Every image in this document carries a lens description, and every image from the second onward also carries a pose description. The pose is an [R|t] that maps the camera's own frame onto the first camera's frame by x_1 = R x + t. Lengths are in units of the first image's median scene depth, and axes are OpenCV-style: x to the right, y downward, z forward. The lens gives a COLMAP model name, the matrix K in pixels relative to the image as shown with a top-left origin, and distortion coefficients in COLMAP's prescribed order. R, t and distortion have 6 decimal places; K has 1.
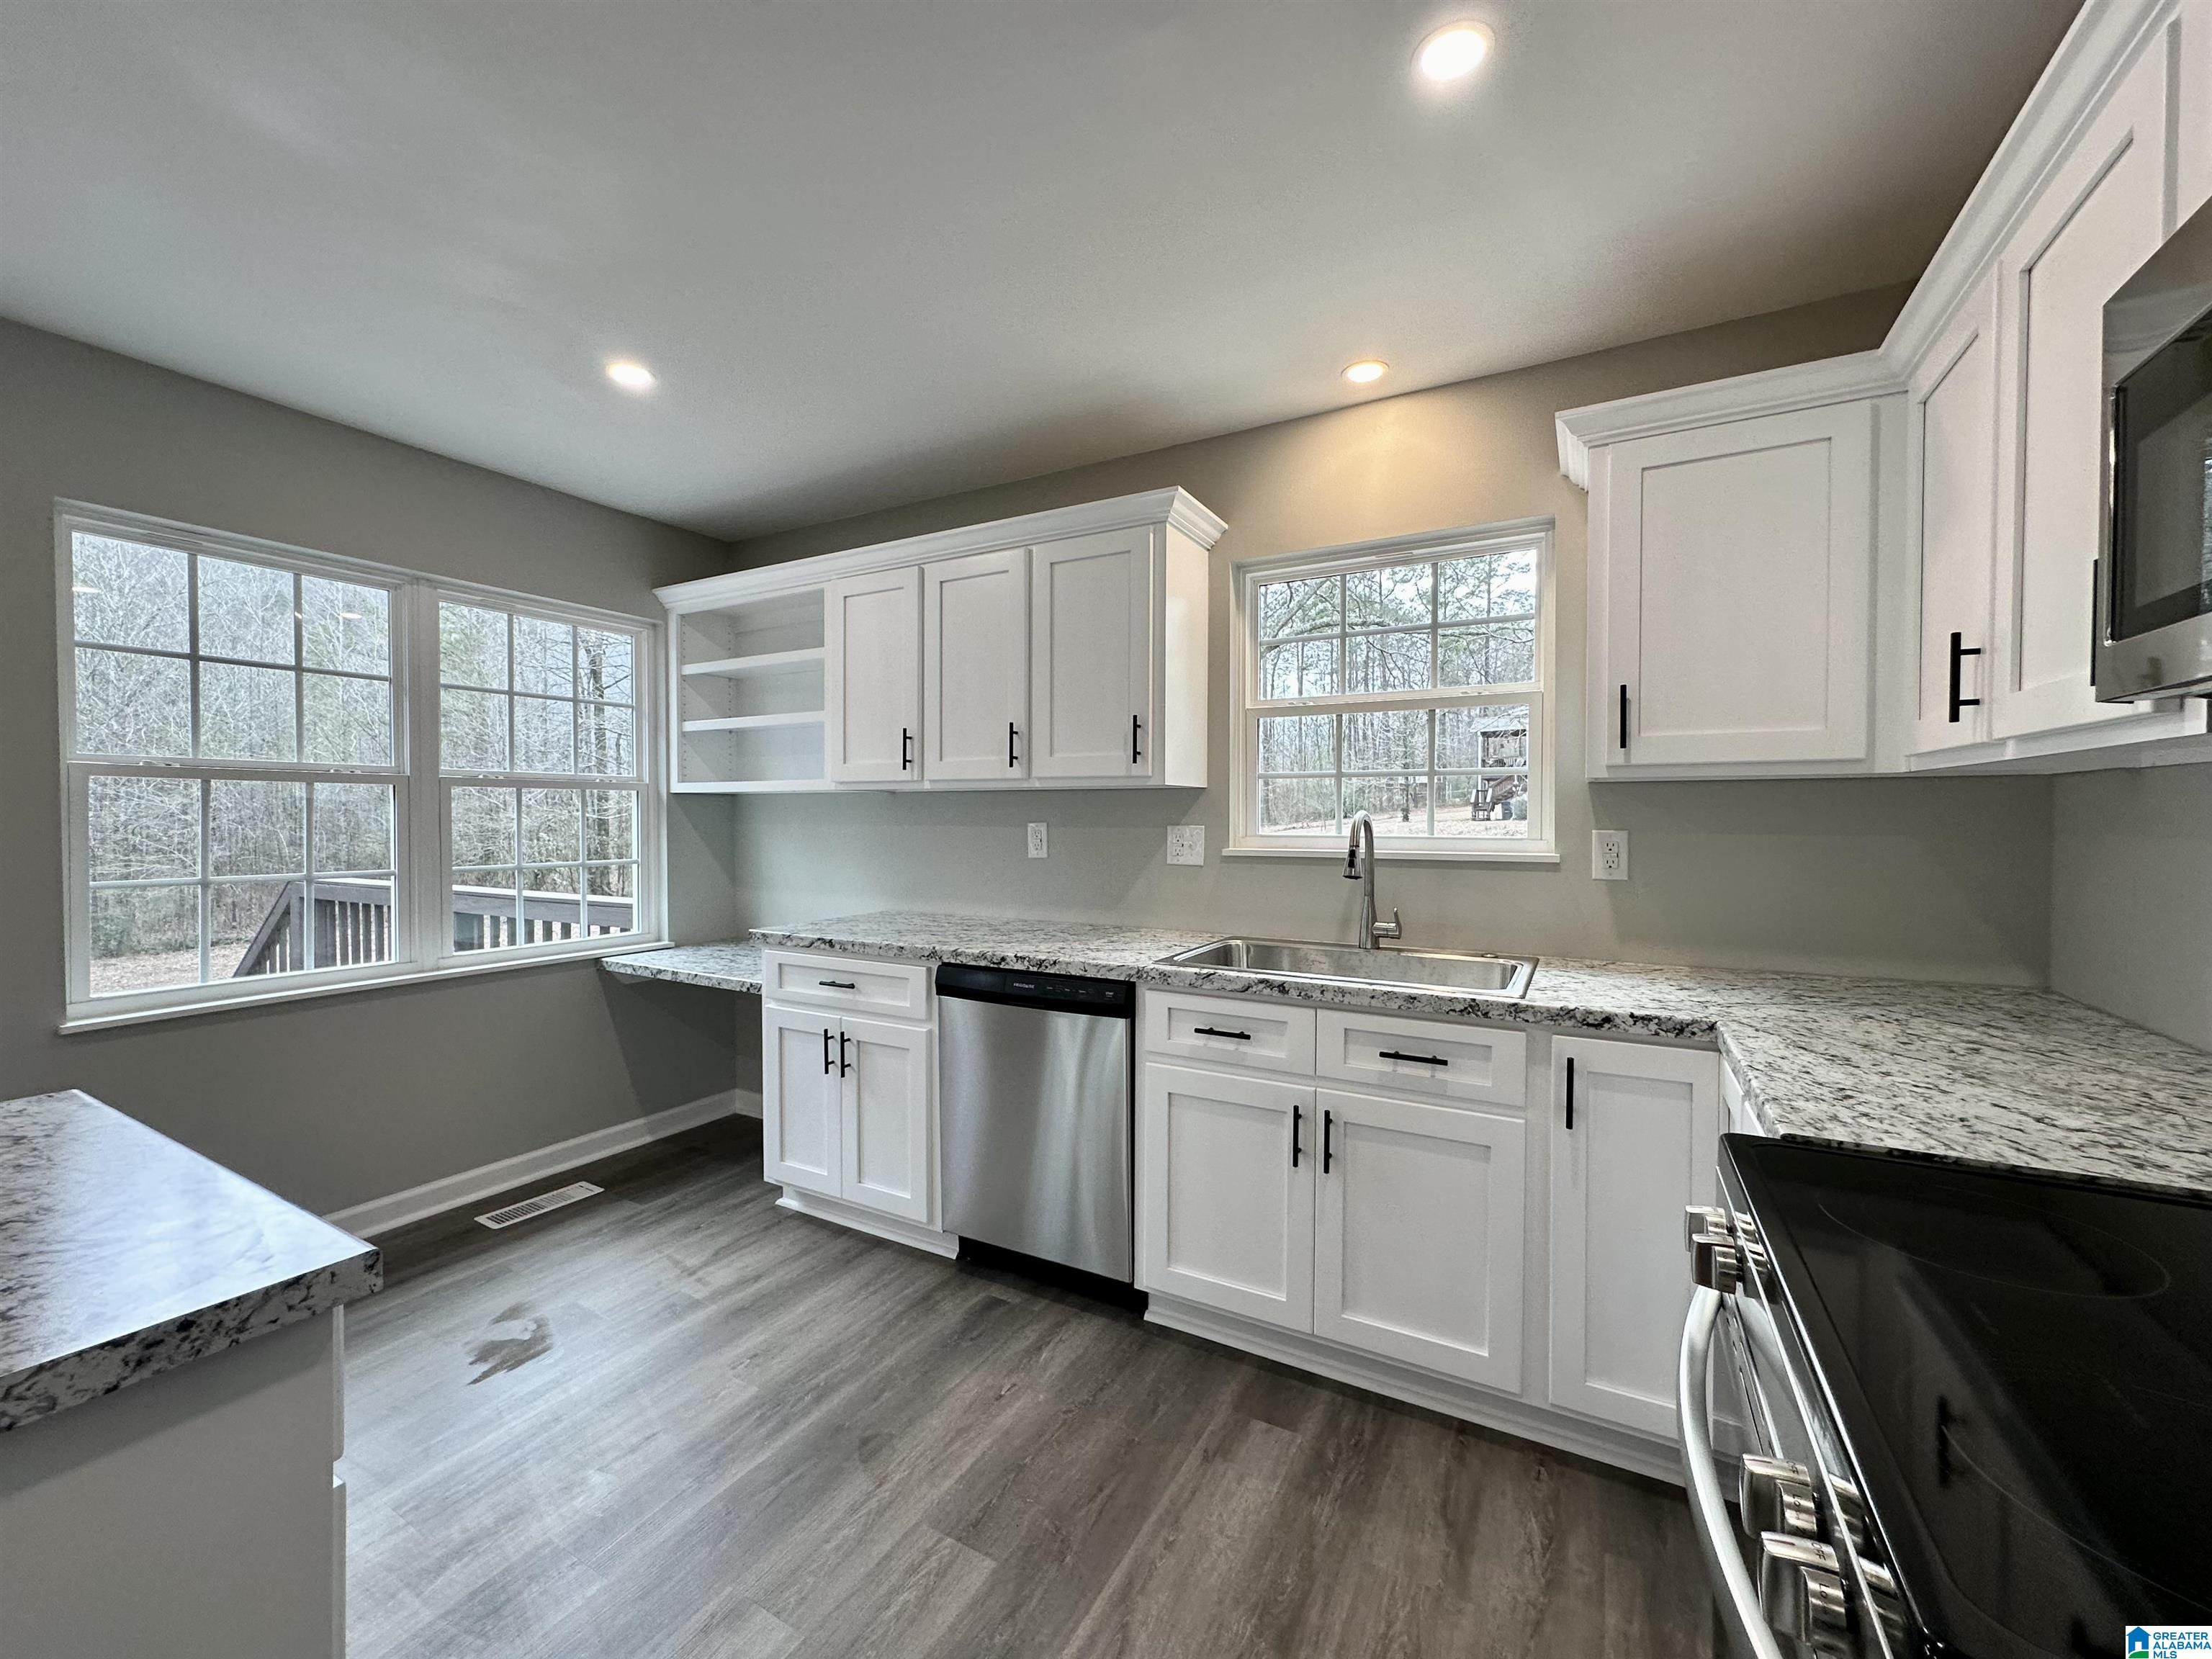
lens RADIAL K [[881.3, 0, 1107.7], [0, 881.3, 839.6], [0, 0, 1]] dist [-0.005599, 0.001754]
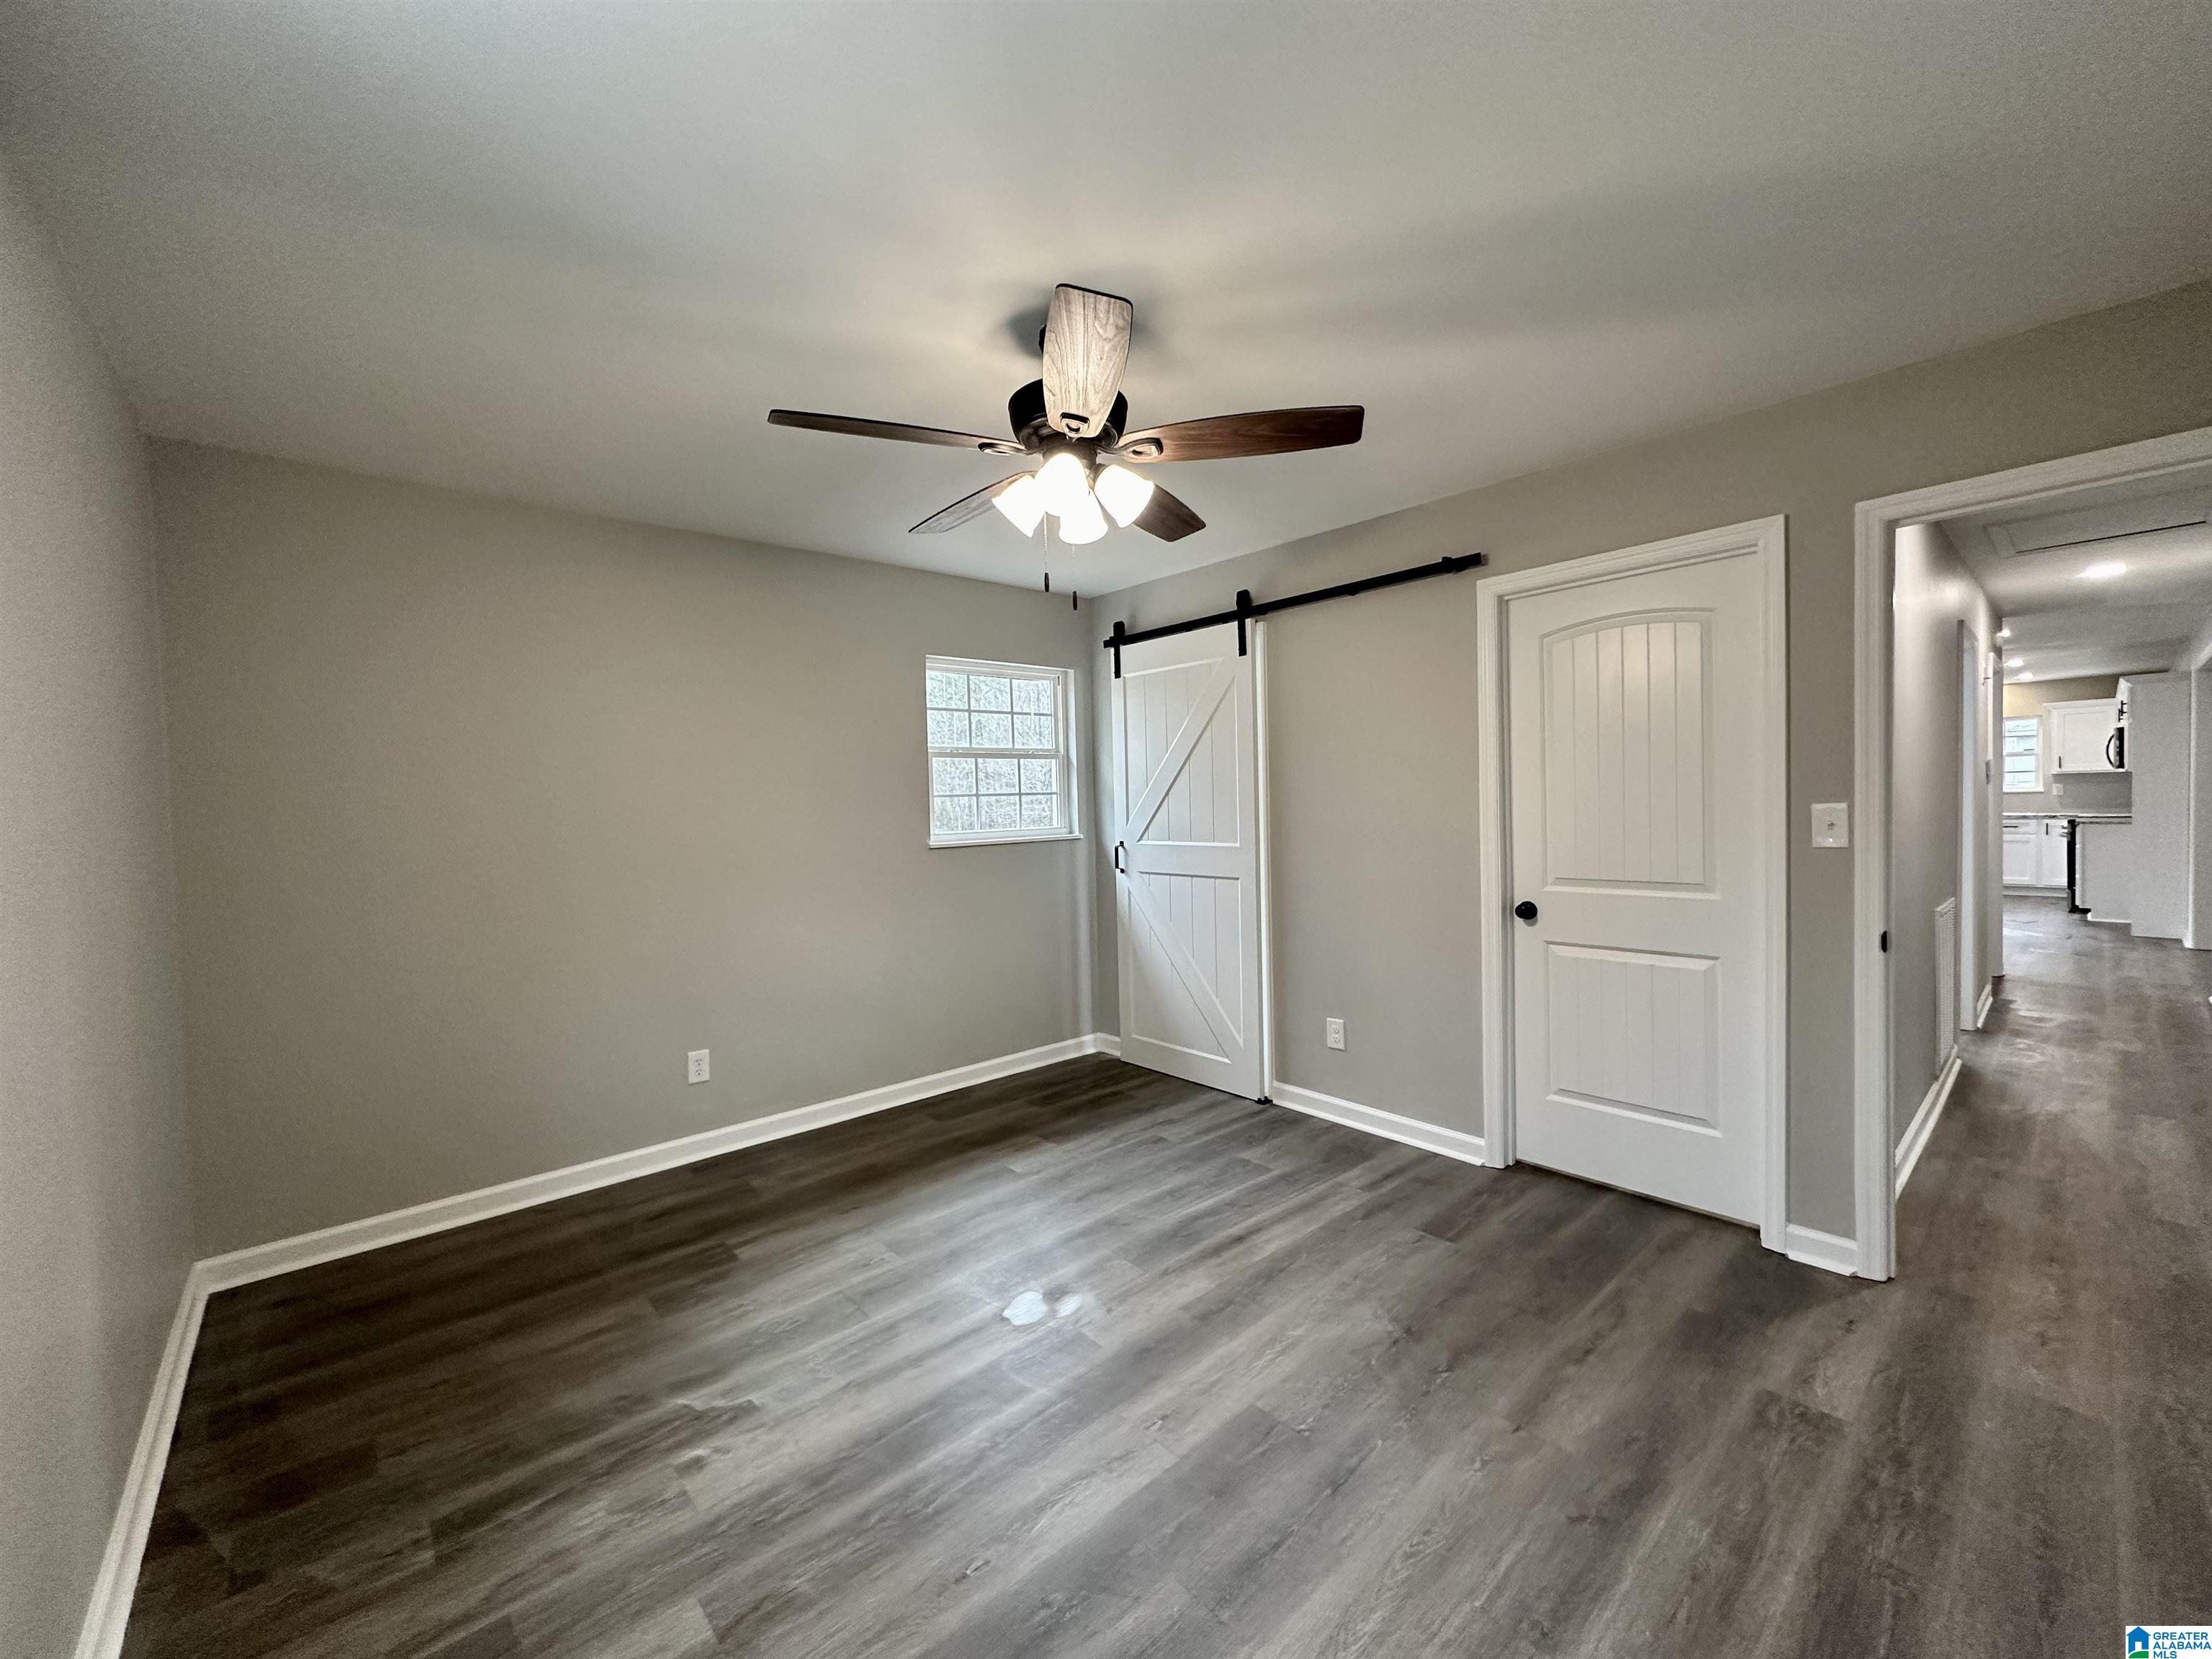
lens RADIAL K [[881.3, 0, 1098.1], [0, 881.3, 816.9], [0, 0, 1]] dist [-0.005599, 0.001754]
pose [[0.936570, -0.018304, -0.350002, -2.225789], [0.016124, 0.999828, -0.009142, 0.106346], [0.350110, 0.002918, 0.936704, -4.450765]]
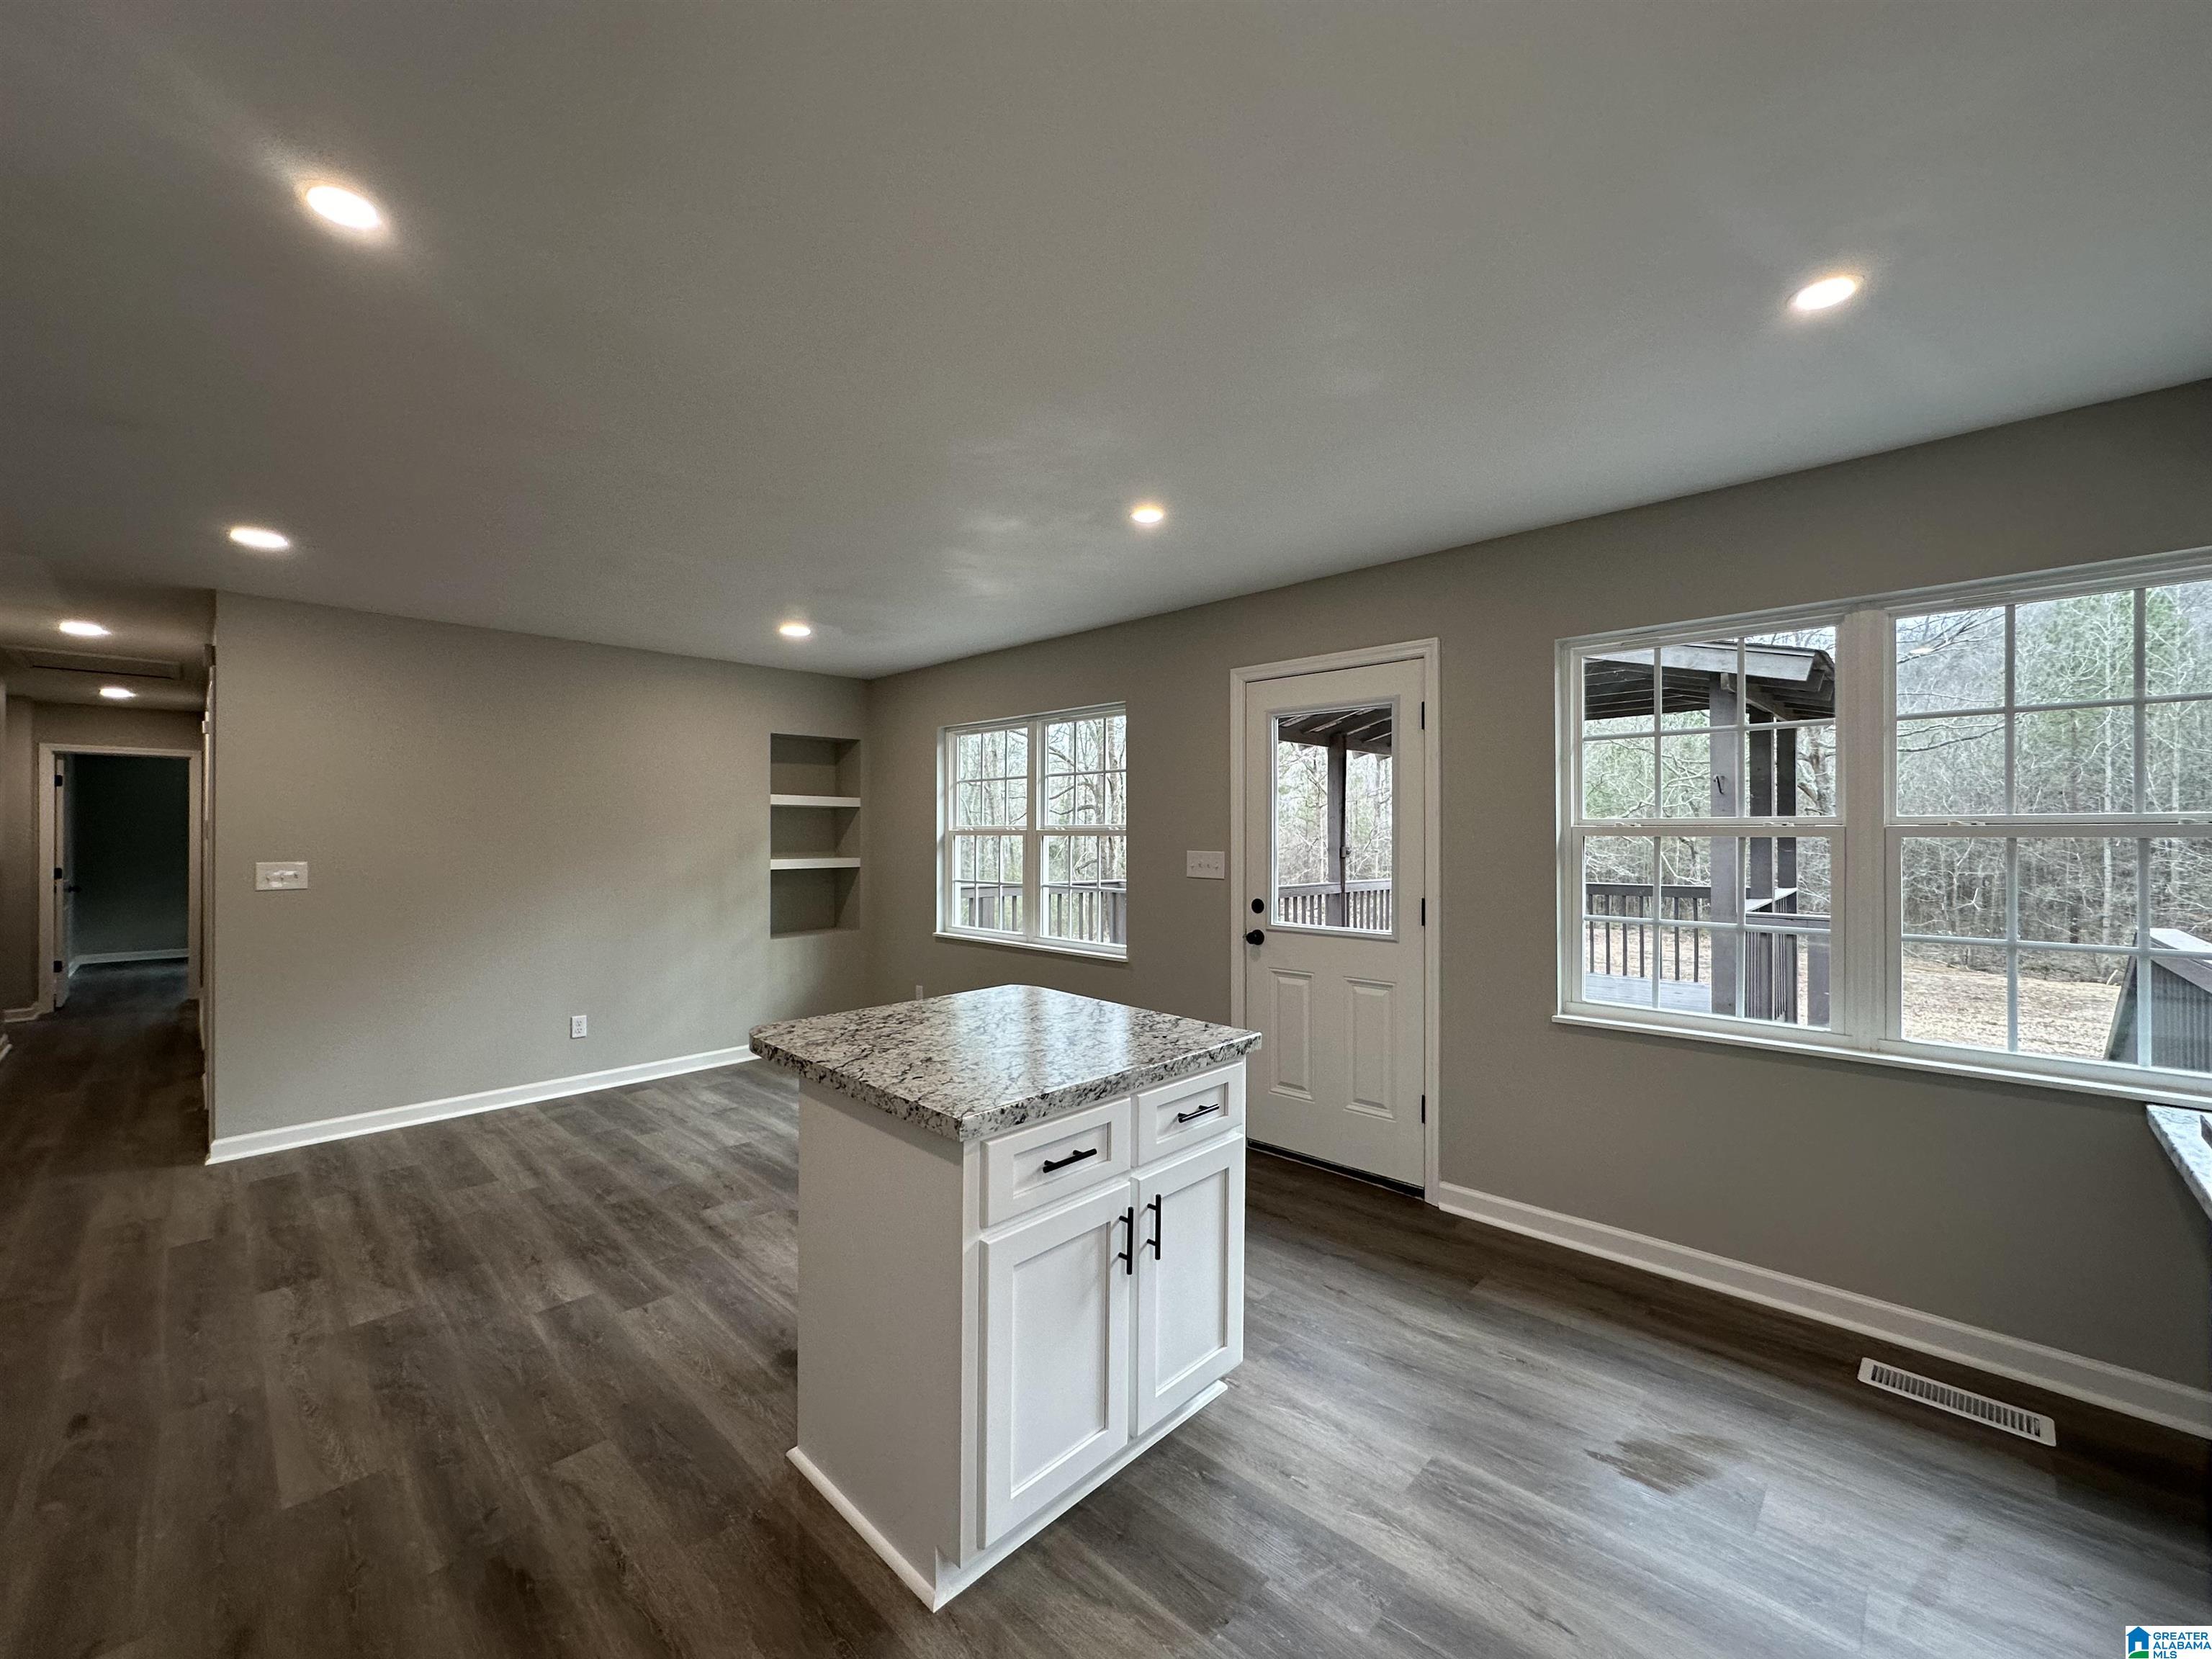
lens RADIAL K [[881.3, 0, 1103.6], [0, 881.3, 830.8], [0, 0, 1]] dist [-0.005599, 0.001754]
pose [[-0.260111, -0.004785, -0.965567, 0.301278], [-0.025841, 0.999664, 0.002008, -0.056372], [0.965233, 0.025473, -0.260147, 0.562907]]
